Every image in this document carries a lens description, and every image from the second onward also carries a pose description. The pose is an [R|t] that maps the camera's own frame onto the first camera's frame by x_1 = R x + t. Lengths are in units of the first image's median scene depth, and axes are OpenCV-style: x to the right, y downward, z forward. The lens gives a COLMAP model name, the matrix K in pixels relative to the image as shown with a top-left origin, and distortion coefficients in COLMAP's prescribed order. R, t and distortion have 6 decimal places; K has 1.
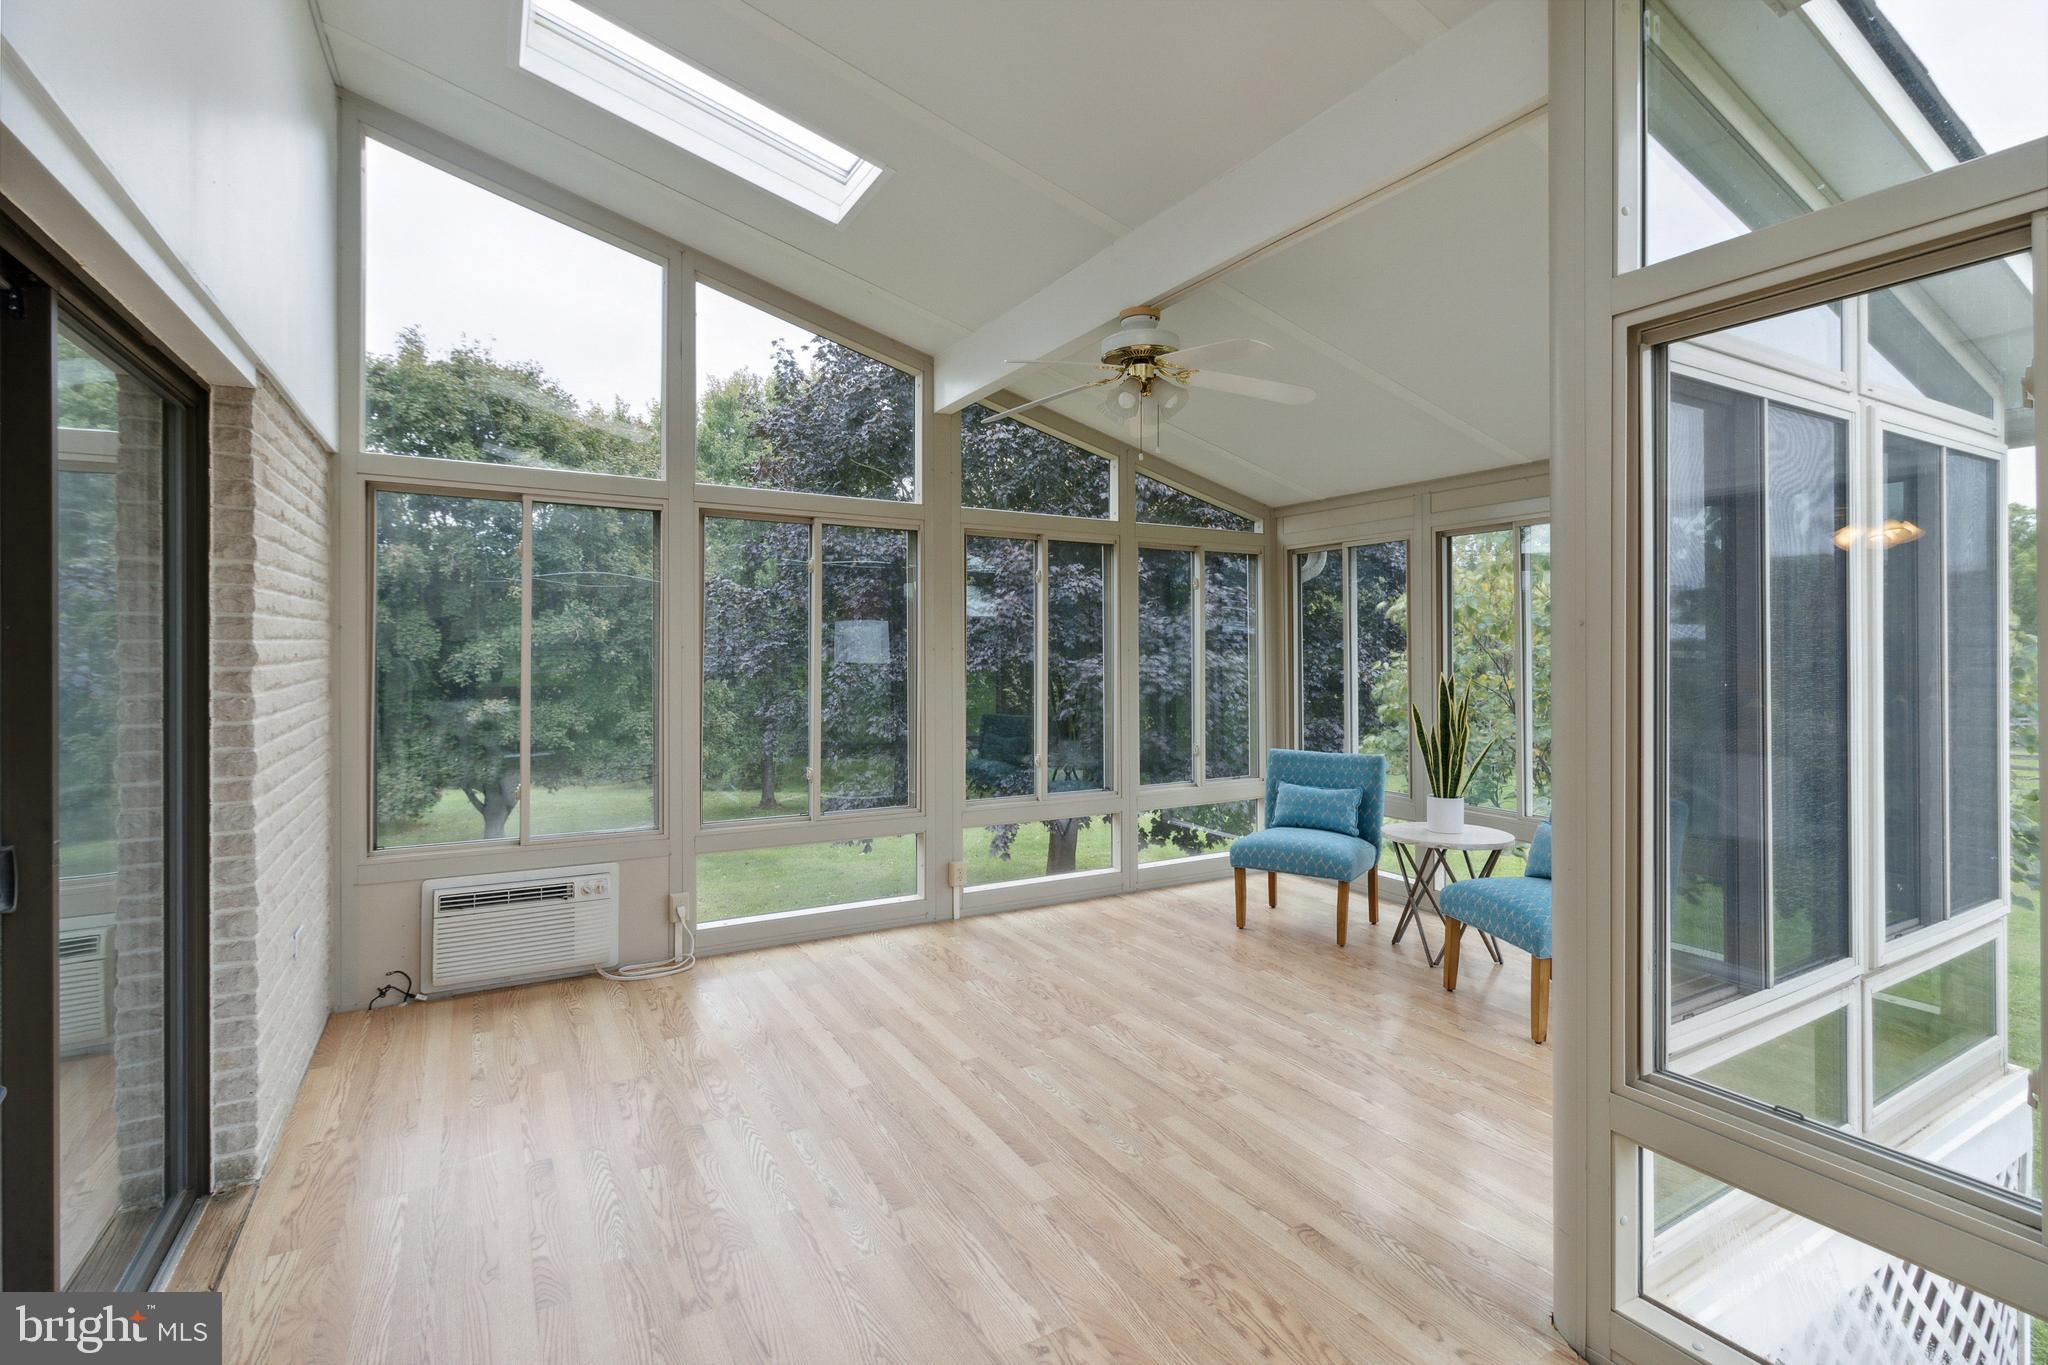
lens RADIAL K [[945.6, 0, 1027.9], [0, 945.6, 643.9], [0, 0, 1]] dist [0.002933, -0.000148]
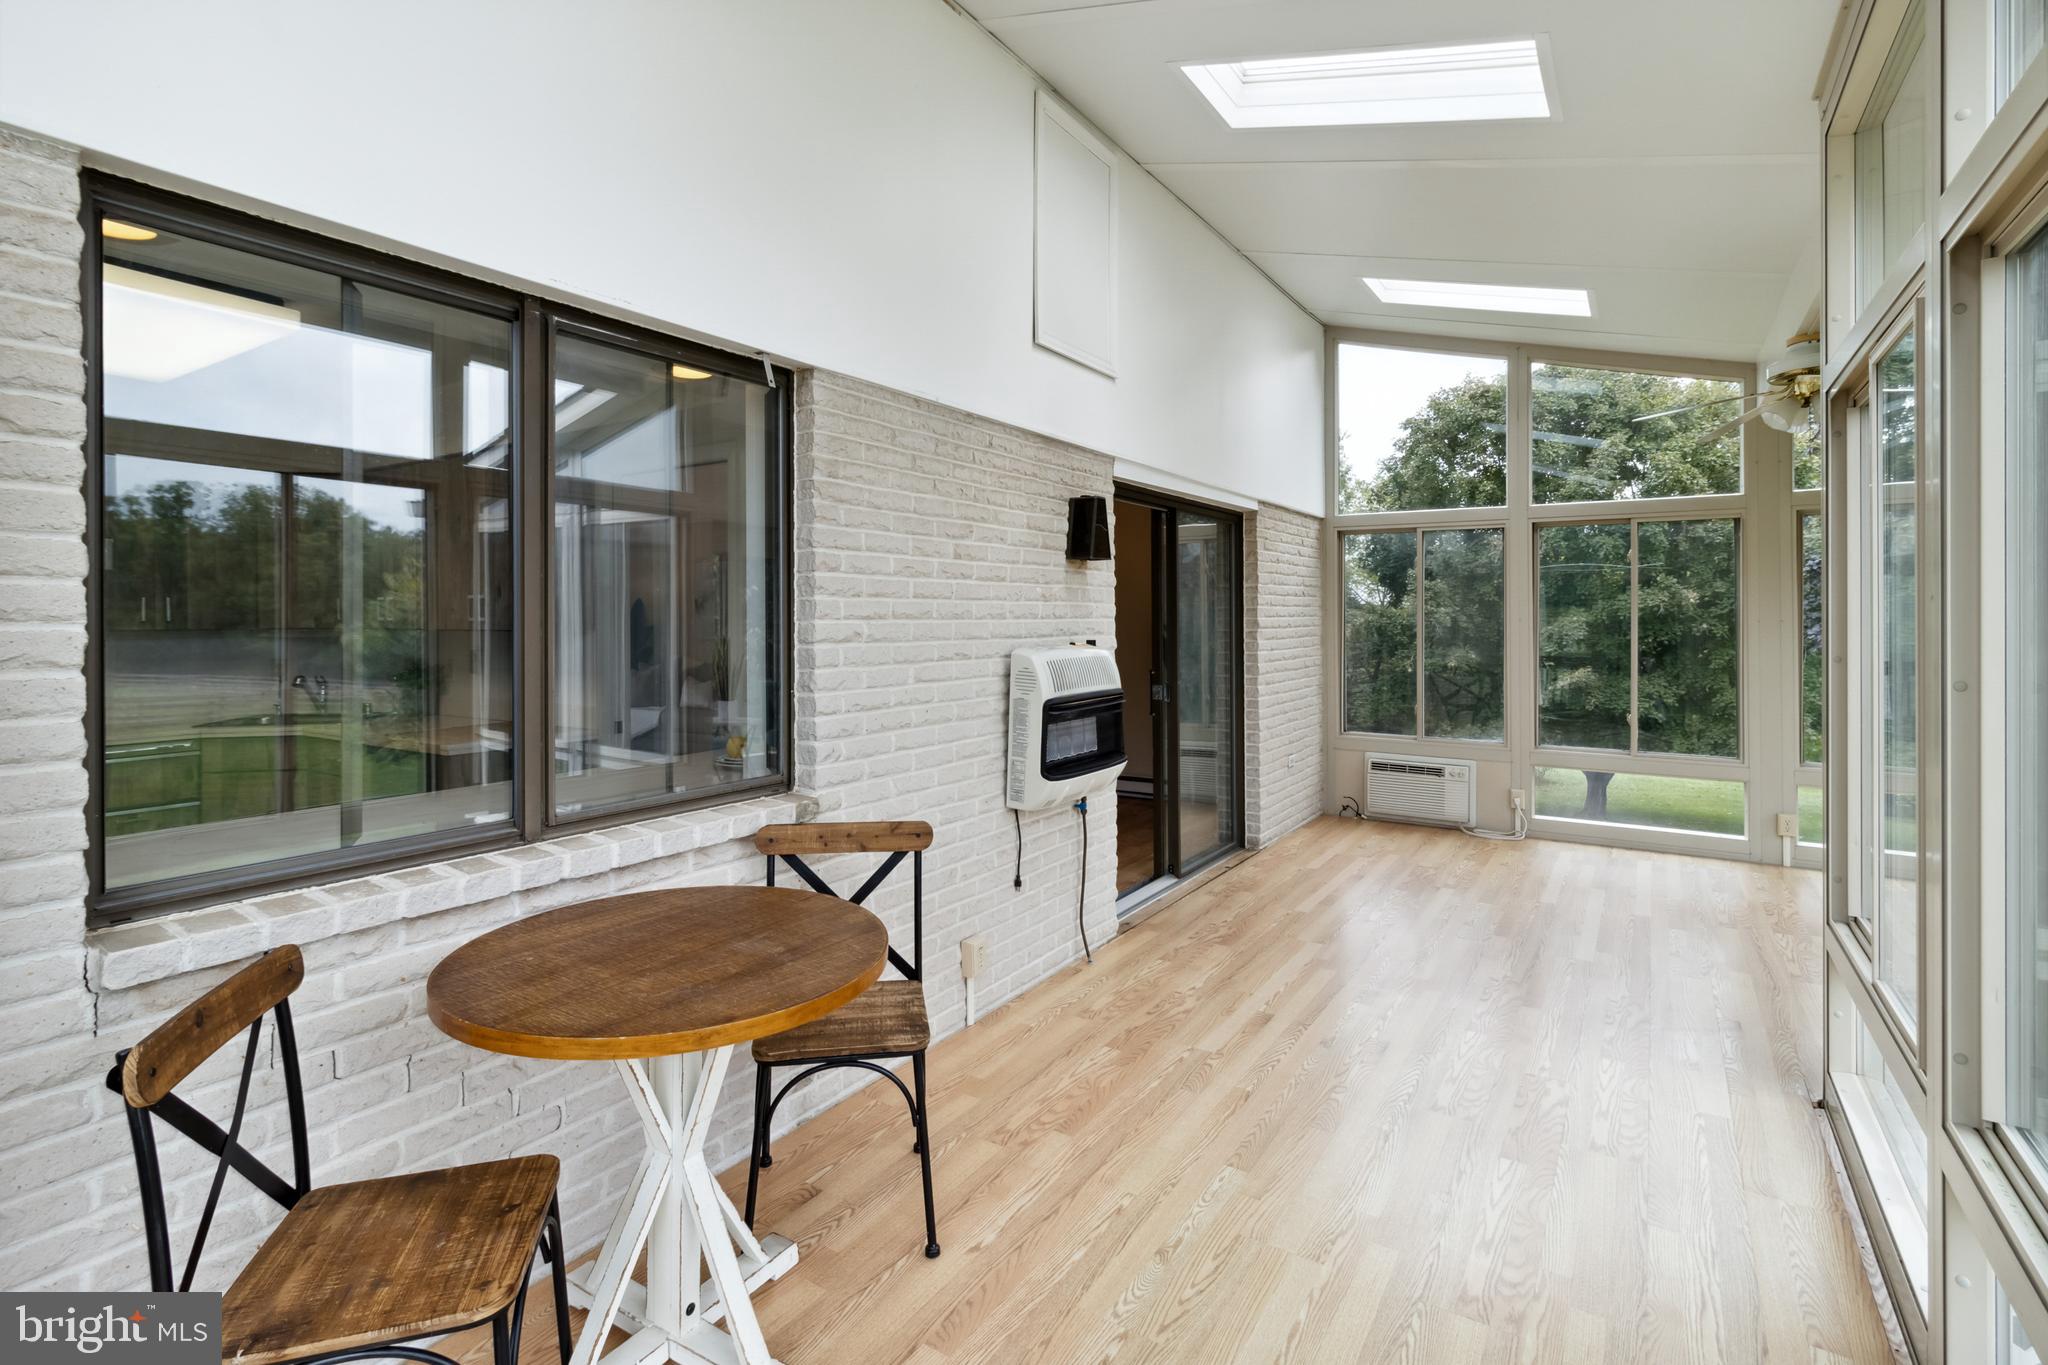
lens RADIAL K [[945.6, 0, 1027.9], [0, 945.6, 643.9], [0, 0, 1]] dist [0.002933, -0.000148]
pose [[0.452476, 0.020628, -0.891538, 0.550706], [0.004776, 0.999662, 0.025554, -0.001090], [0.891764, -0.015821, 0.452225, -0.308436]]
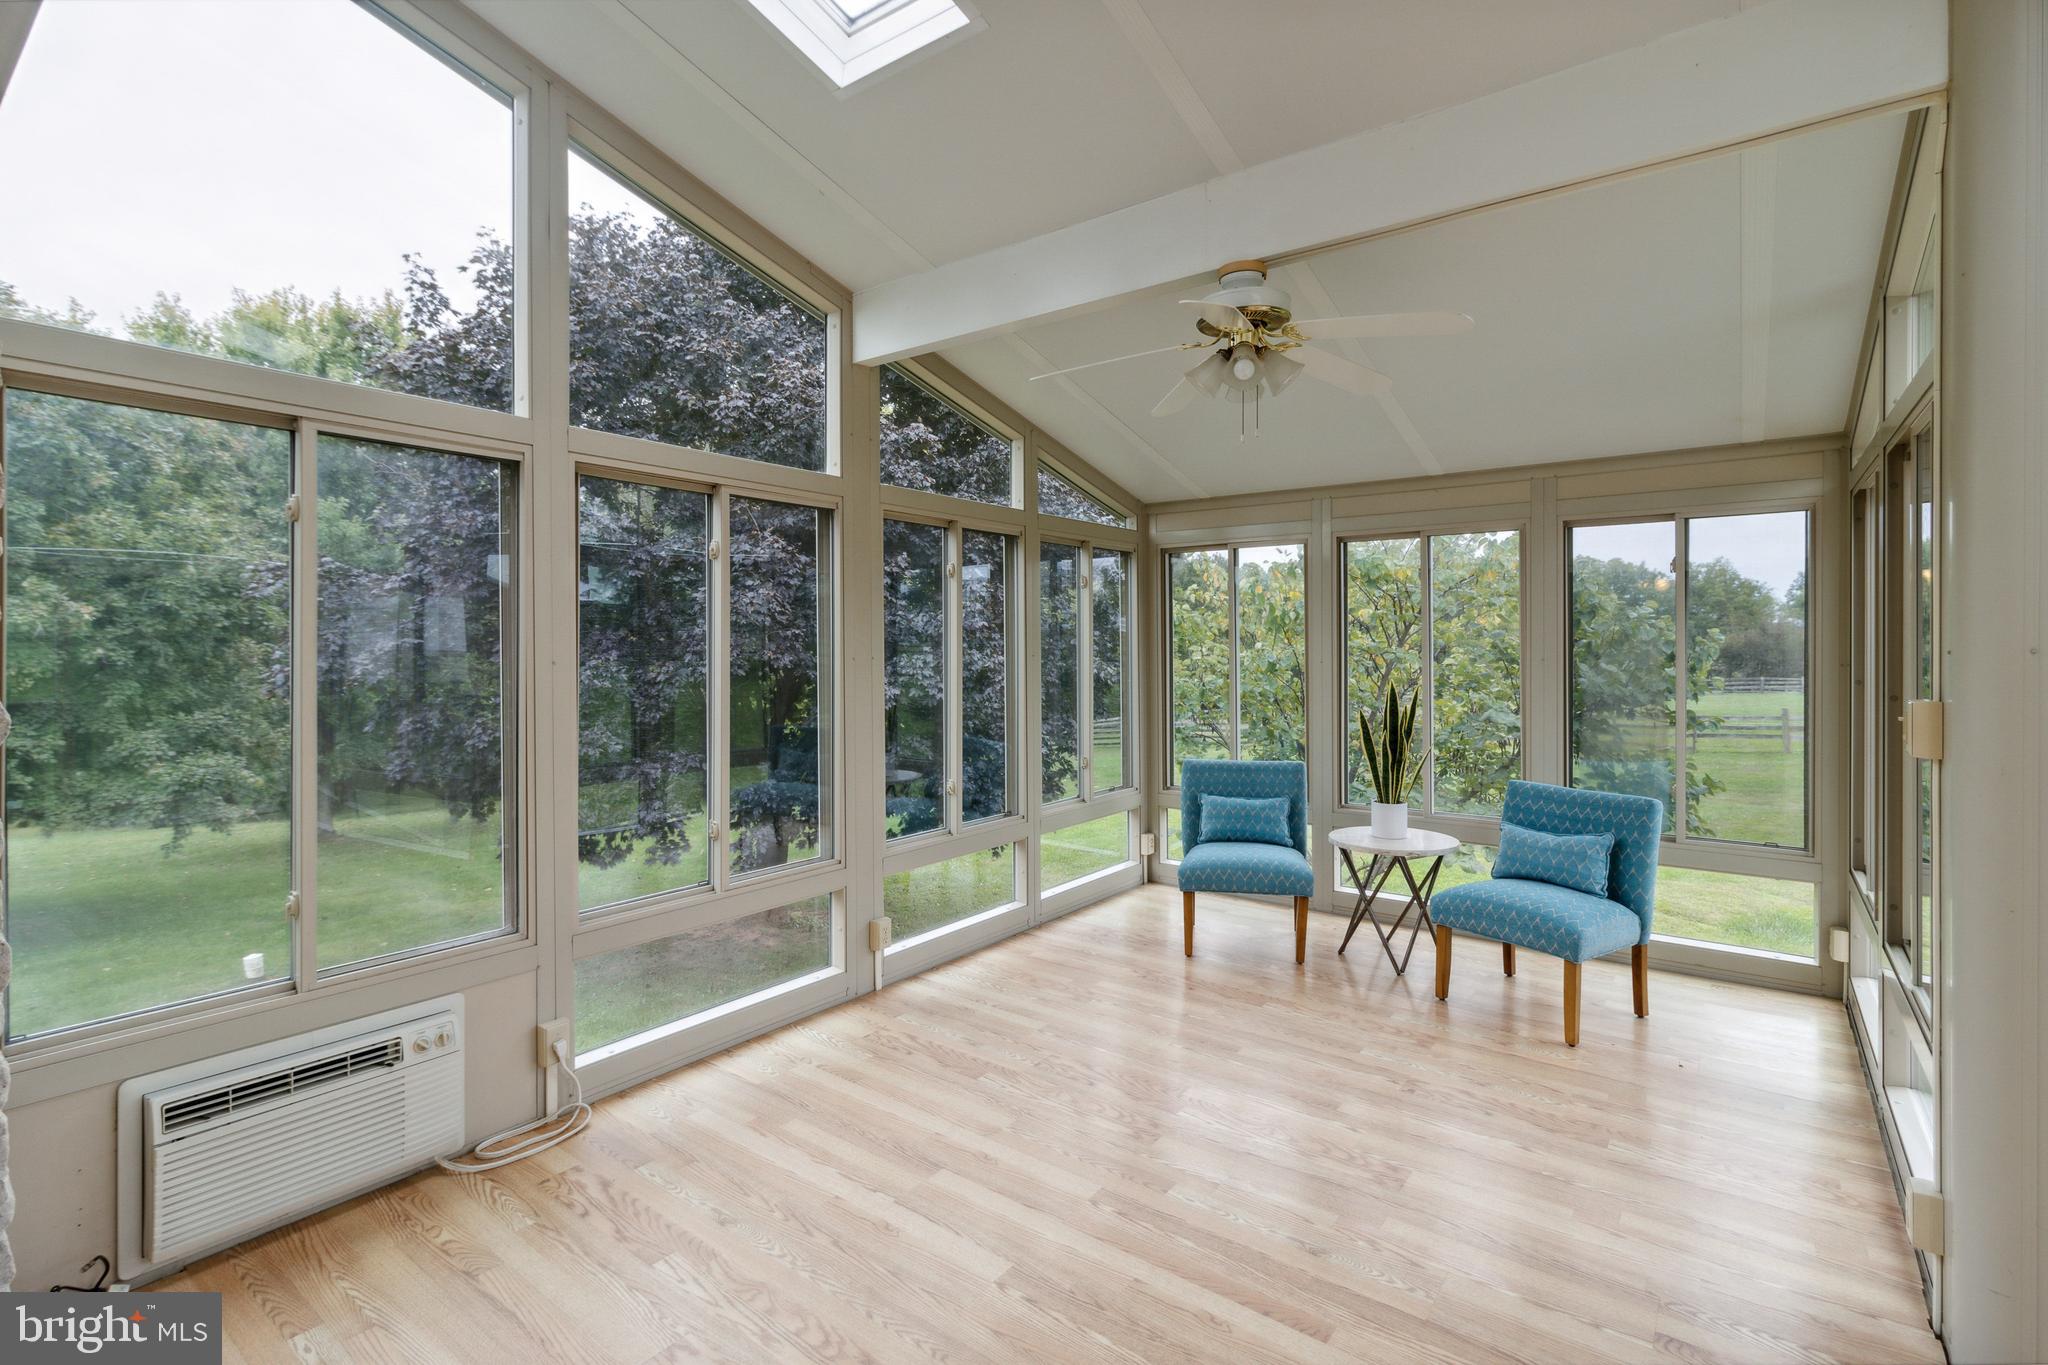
lens RADIAL K [[945.6, 0, 1027.9], [0, 945.6, 643.9], [0, 0, 1]] dist [0.002933, -0.000148]
pose [[0.921101, -0.003654, 0.389308, -0.299517], [-0.000197, 0.999951, 0.009850, -0.016131], [-0.389325, -0.009149, 0.921055, 0.222186]]
